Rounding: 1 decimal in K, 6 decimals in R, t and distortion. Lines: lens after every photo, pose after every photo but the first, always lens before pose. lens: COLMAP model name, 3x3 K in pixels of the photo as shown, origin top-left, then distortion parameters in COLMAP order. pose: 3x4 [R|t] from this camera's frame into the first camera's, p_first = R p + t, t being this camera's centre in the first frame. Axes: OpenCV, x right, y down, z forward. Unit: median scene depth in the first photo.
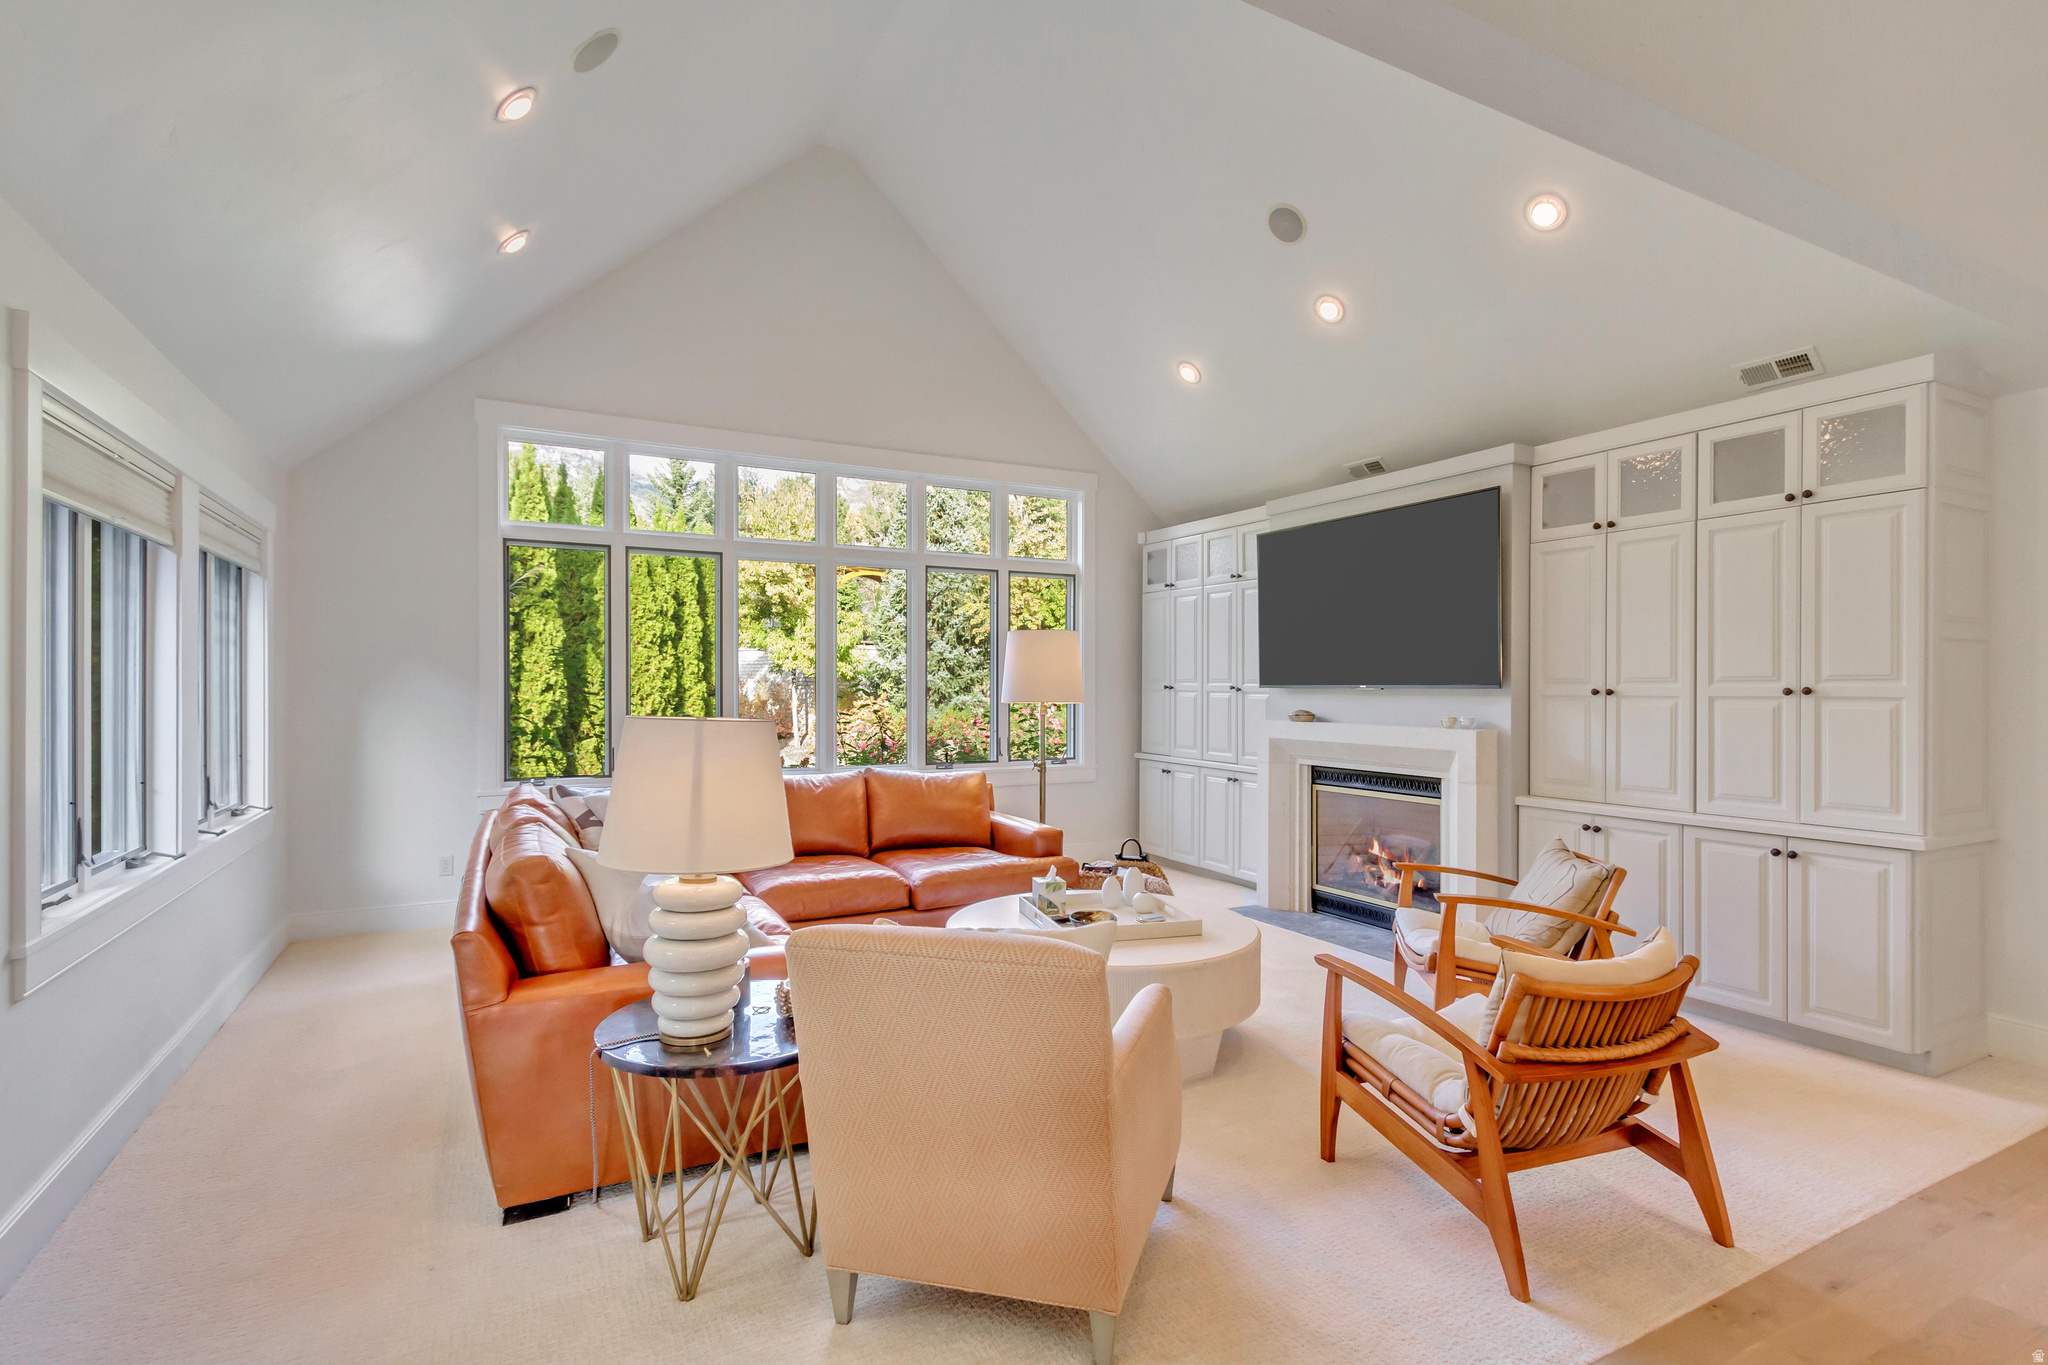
lens RADIAL K [[984.6, 0, 1016.5], [0, 984.6, 689.6], [0, 0, 1]] dist [0.008080, -0.001070]
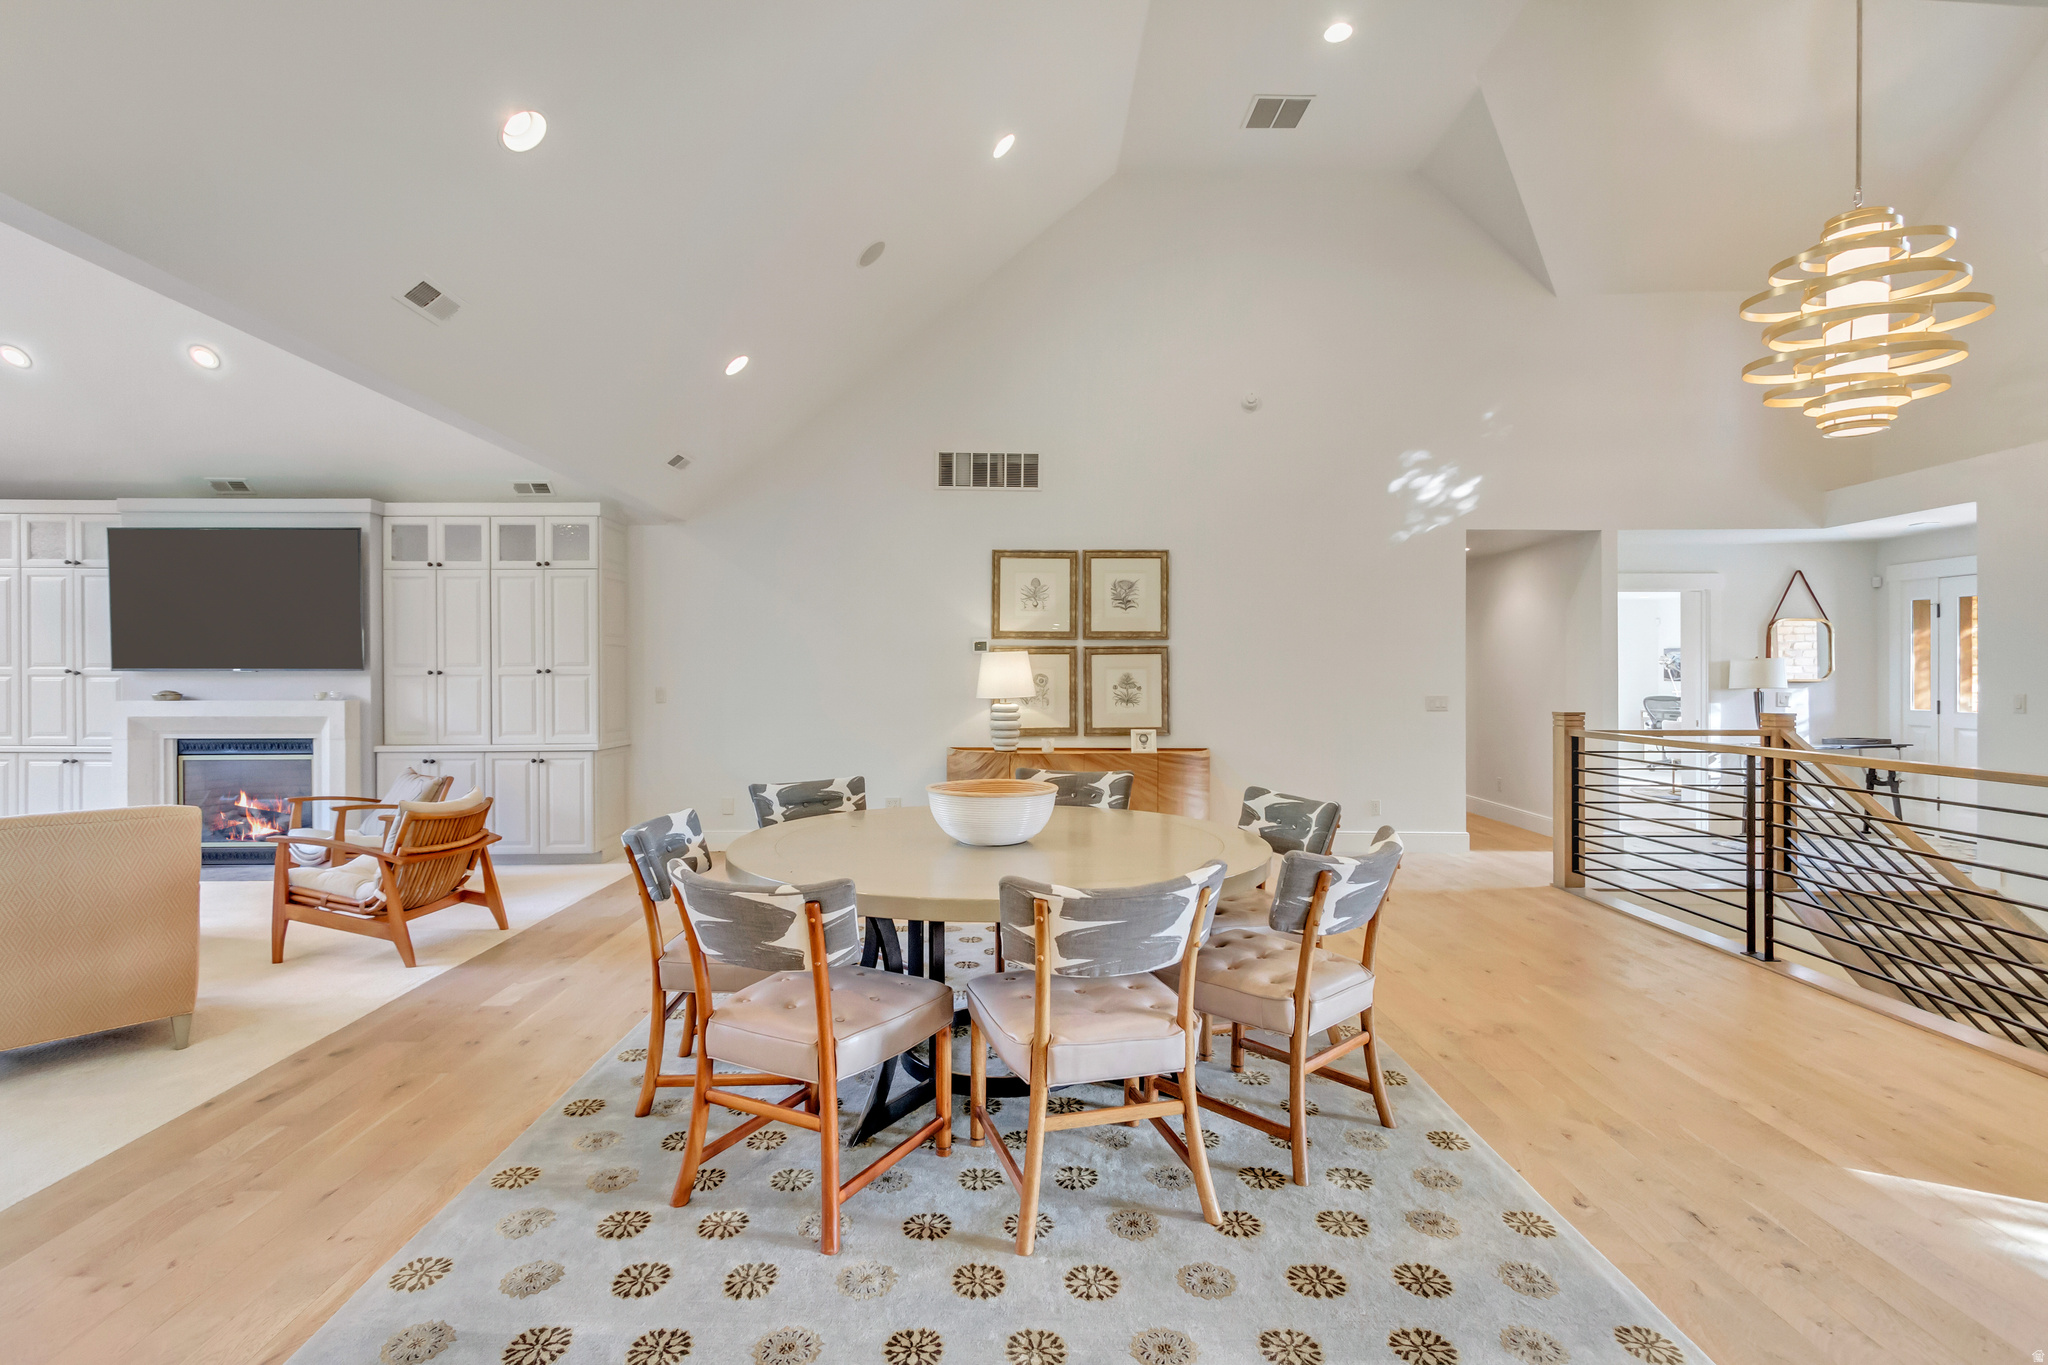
lens RADIAL K [[938.5, 0, 1004.3], [0, 938.5, 679.2], [0, 0, 1]] dist [0.000854, -0.000128]
pose [[0.454114, -0.010682, 0.890880, -0.288556], [0.005447, 0.999943, 0.009213, 0.003690], [-0.890927, 0.000669, 0.454146, -0.427753]]
